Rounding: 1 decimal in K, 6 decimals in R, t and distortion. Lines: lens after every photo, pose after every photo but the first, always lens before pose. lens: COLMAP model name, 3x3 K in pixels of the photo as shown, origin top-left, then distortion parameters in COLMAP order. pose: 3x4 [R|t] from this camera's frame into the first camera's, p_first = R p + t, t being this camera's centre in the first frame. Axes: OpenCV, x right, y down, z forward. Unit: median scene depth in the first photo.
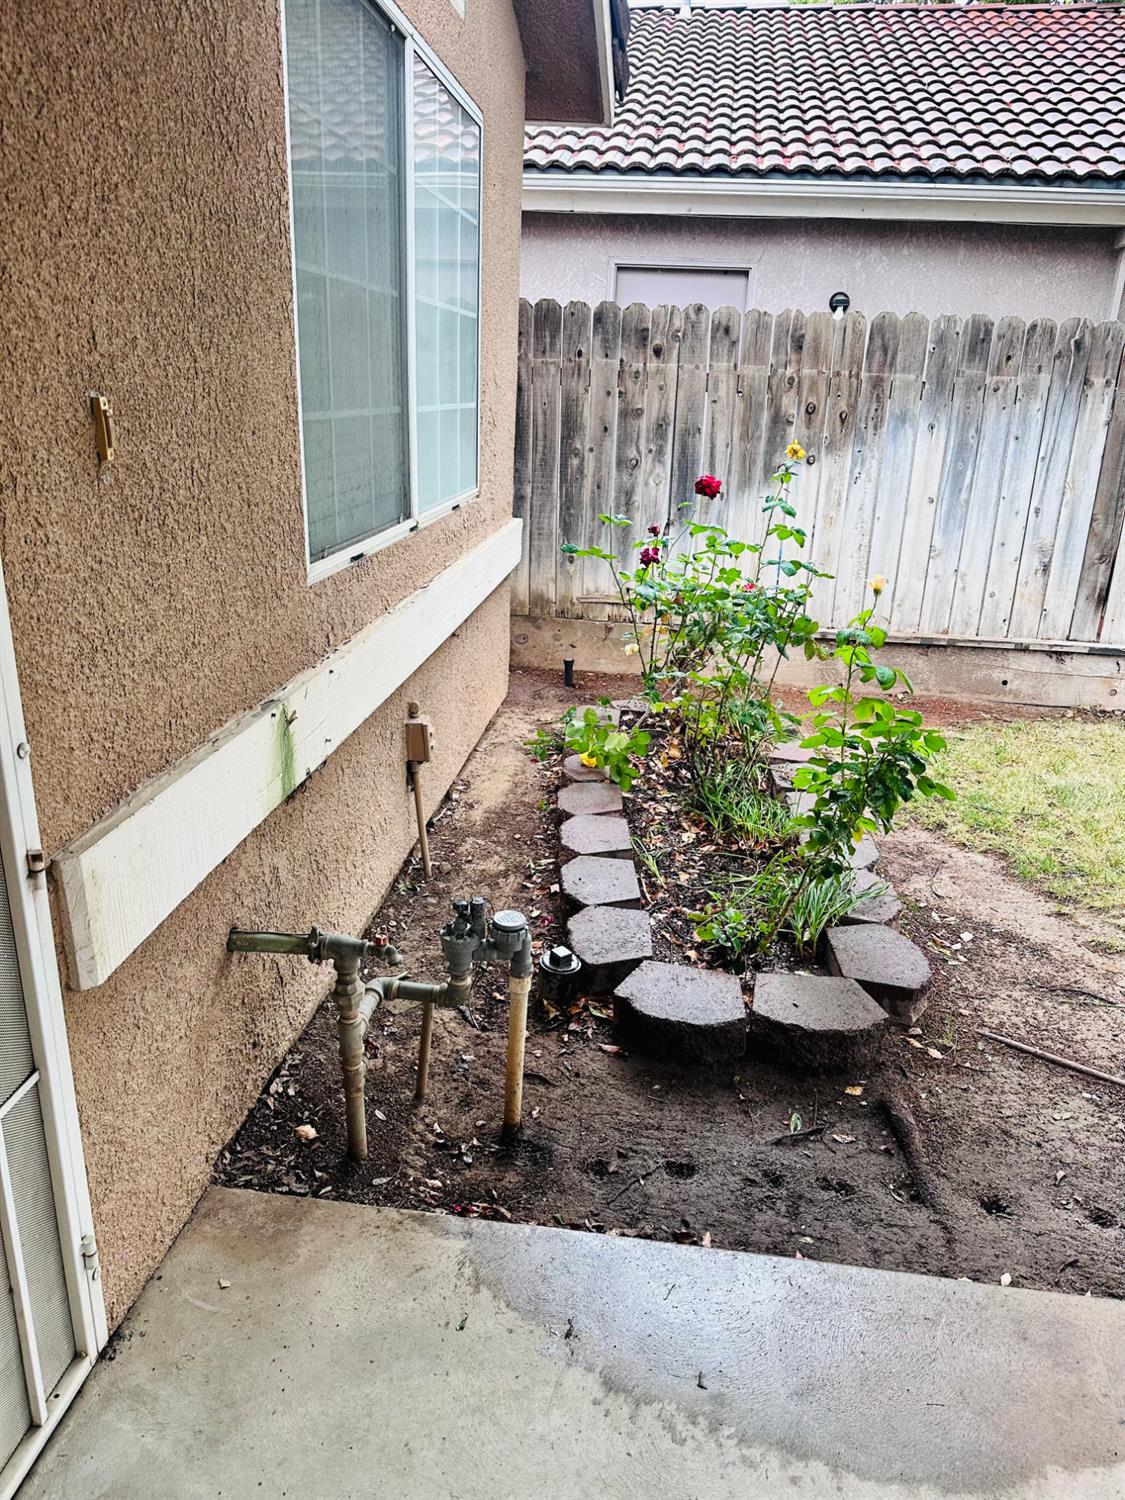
lens RADIAL K [[1060.6, 0, 562.5], [0, 1060.6, 750.0], [0, 0, 1]] dist [0.077392, -0.088436]
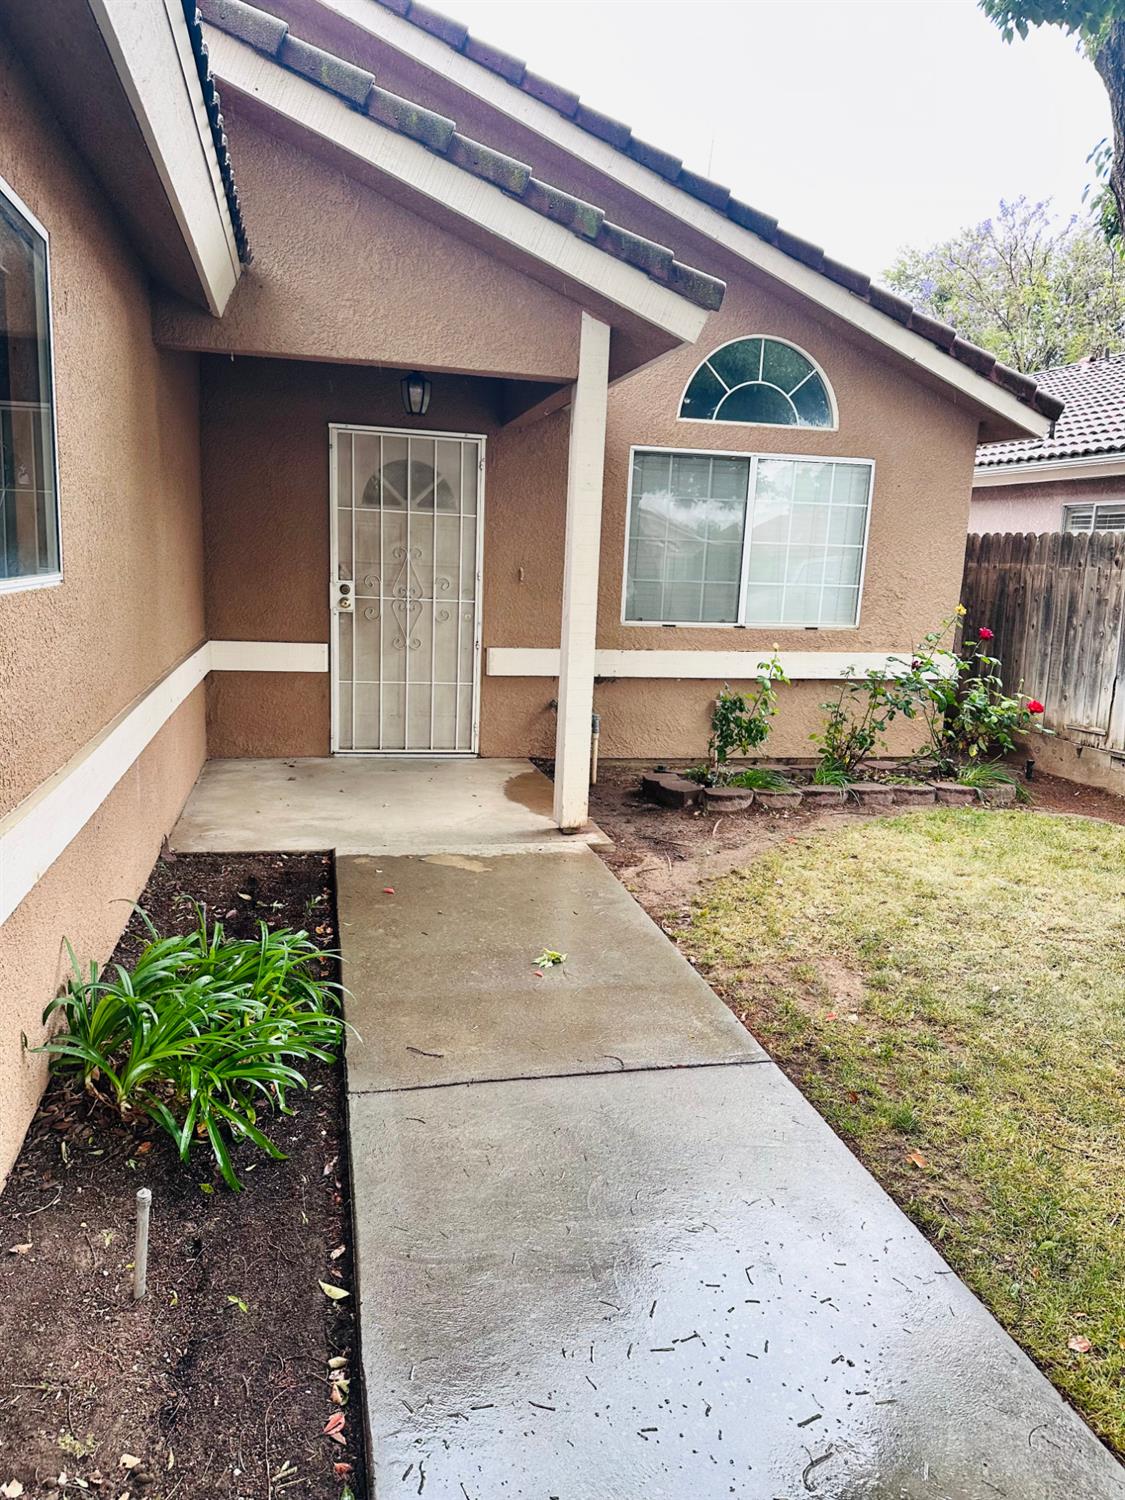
lens RADIAL K [[1060.6, 0, 562.5], [0, 1060.6, 750.0], [0, 0, 1]] dist [0.077392, -0.088436]
pose [[0.343365, 0.141870, -0.928425, 1.197348], [-0.330312, 0.943615, 0.022030, 0.085767], [0.879201, 0.299105, 0.370866, -0.130378]]
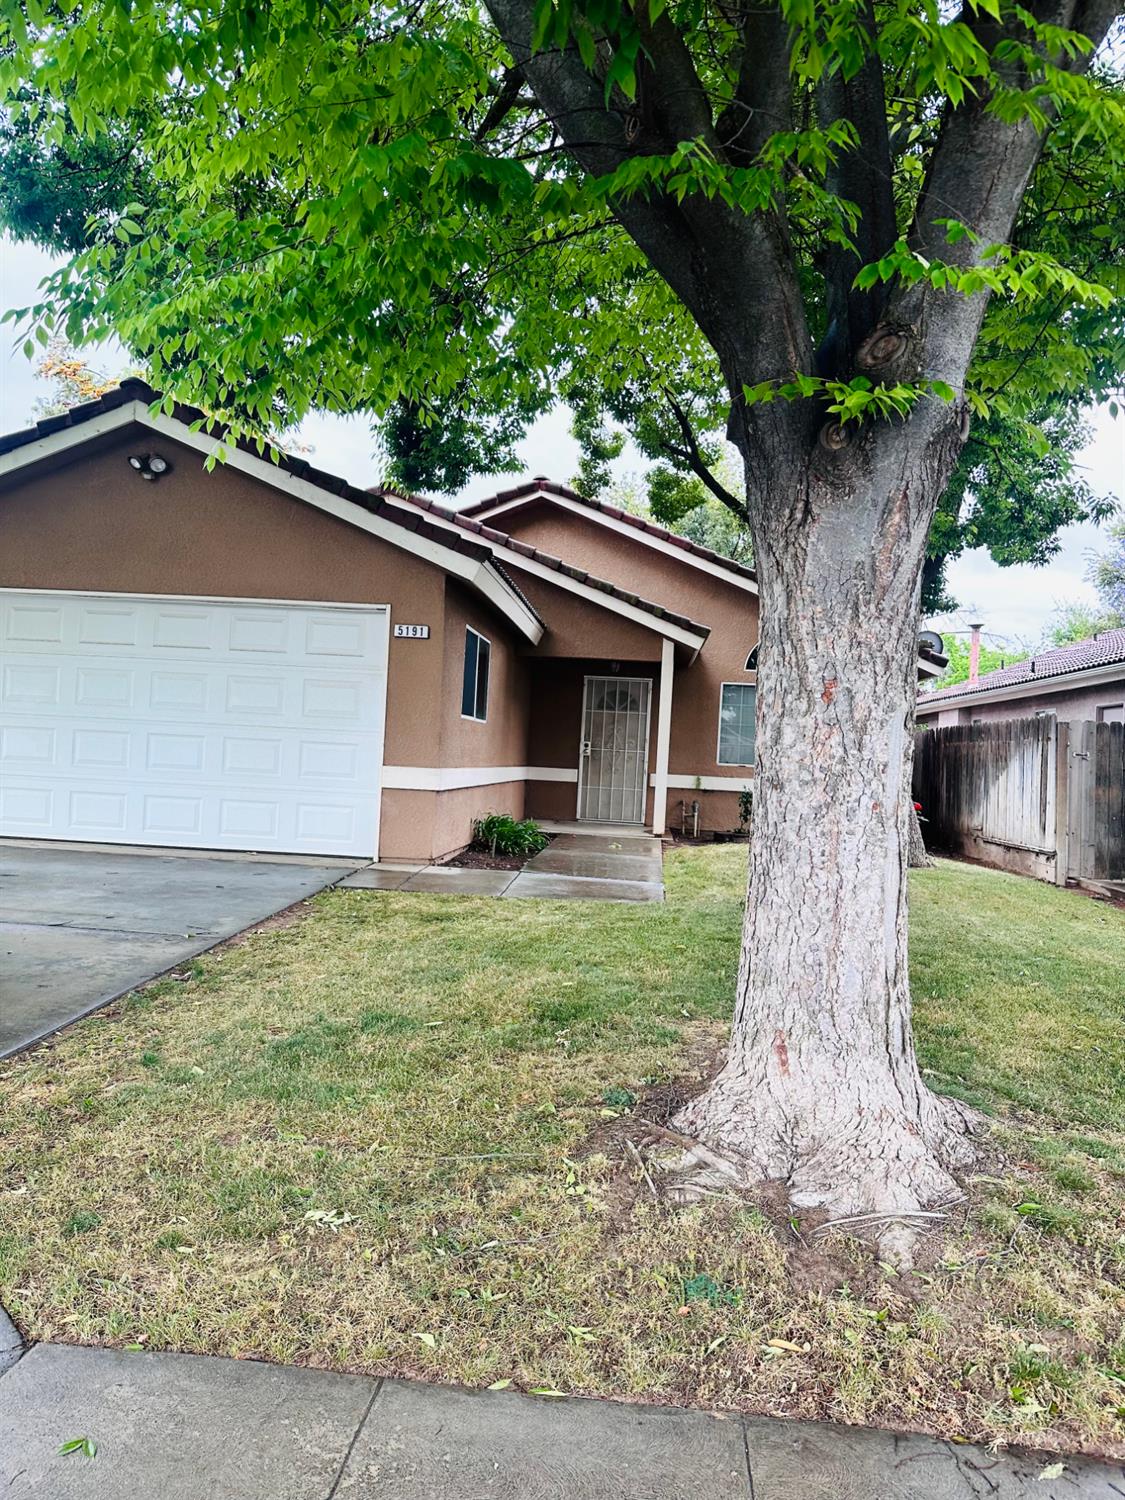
lens RADIAL K [[1060.6, 0, 562.5], [0, 1060.6, 750.0], [0, 0, 1]] dist [0.077392, -0.088436]
pose [[0.038023, -0.043749, -0.998319, 2.530847], [-0.375824, 0.925066, -0.054853, 0.193657], [0.925911, 0.377278, 0.018732, -0.063283]]
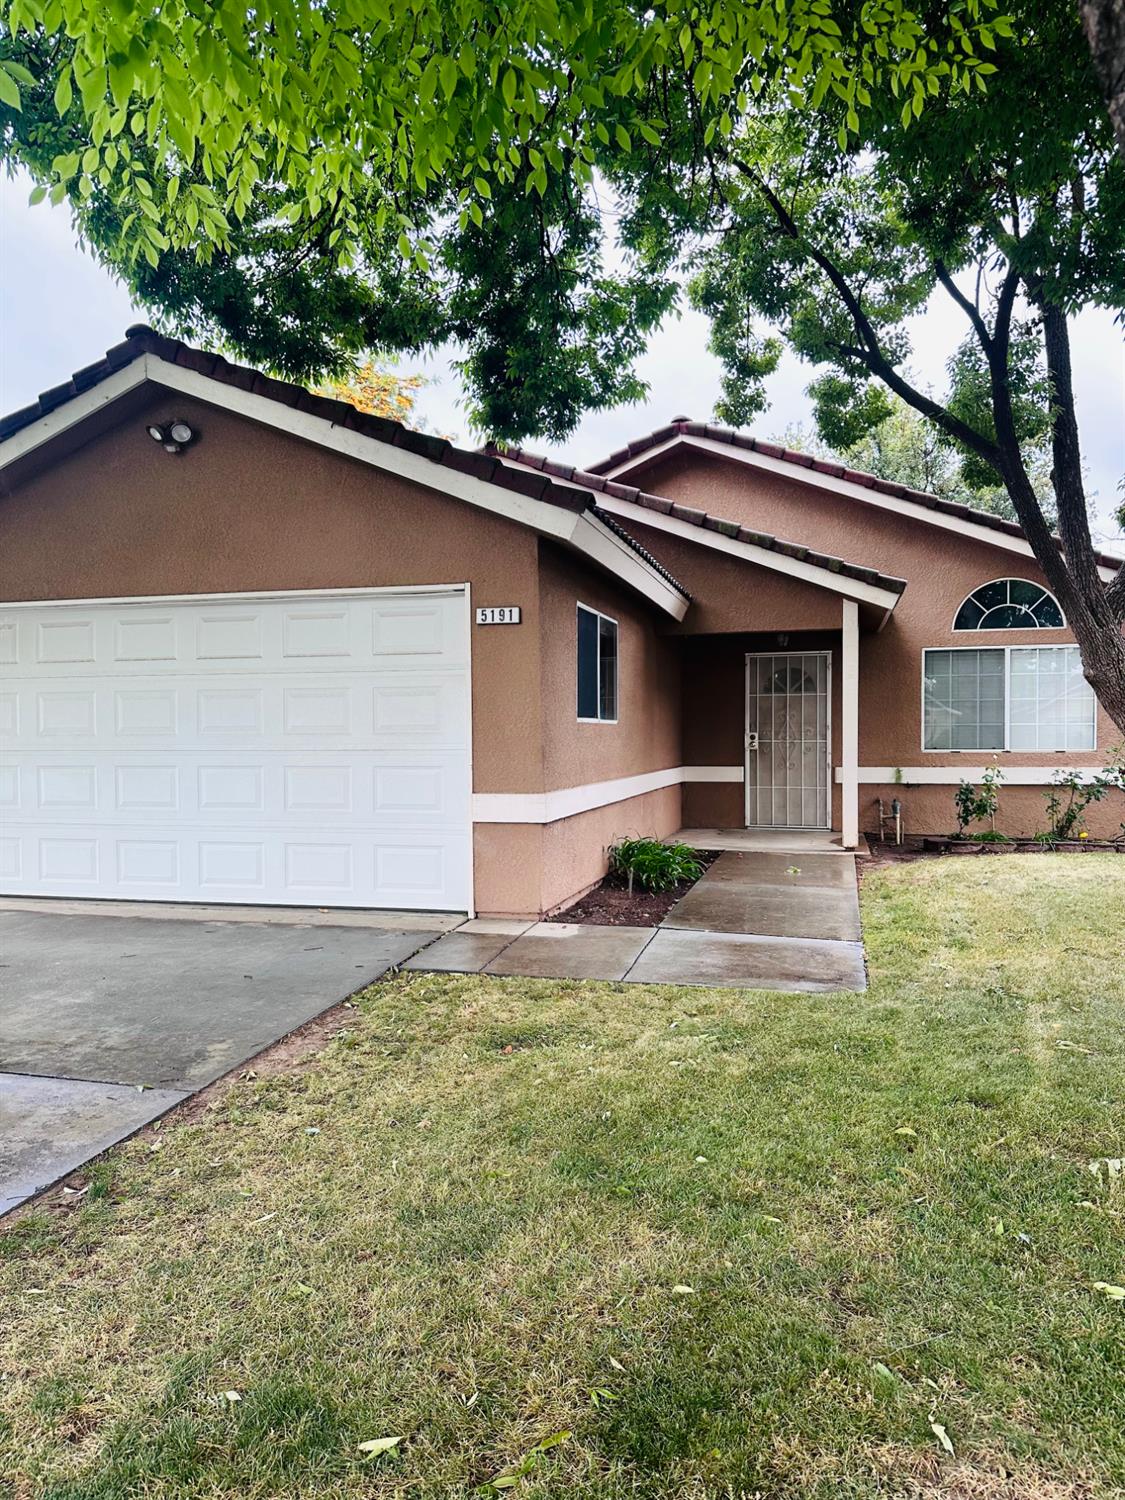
lens RADIAL K [[1059.7, 0, 543.3], [0, 1059.7, 757.2], [0, 0, 1]] dist [0.158832, -0.319971]
pose [[-0.147718, -0.018582, -0.988855, 2.163918], [-0.323636, 0.945687, 0.030574, 0.131709], [0.934580, 0.324546, -0.145709, -0.035365]]
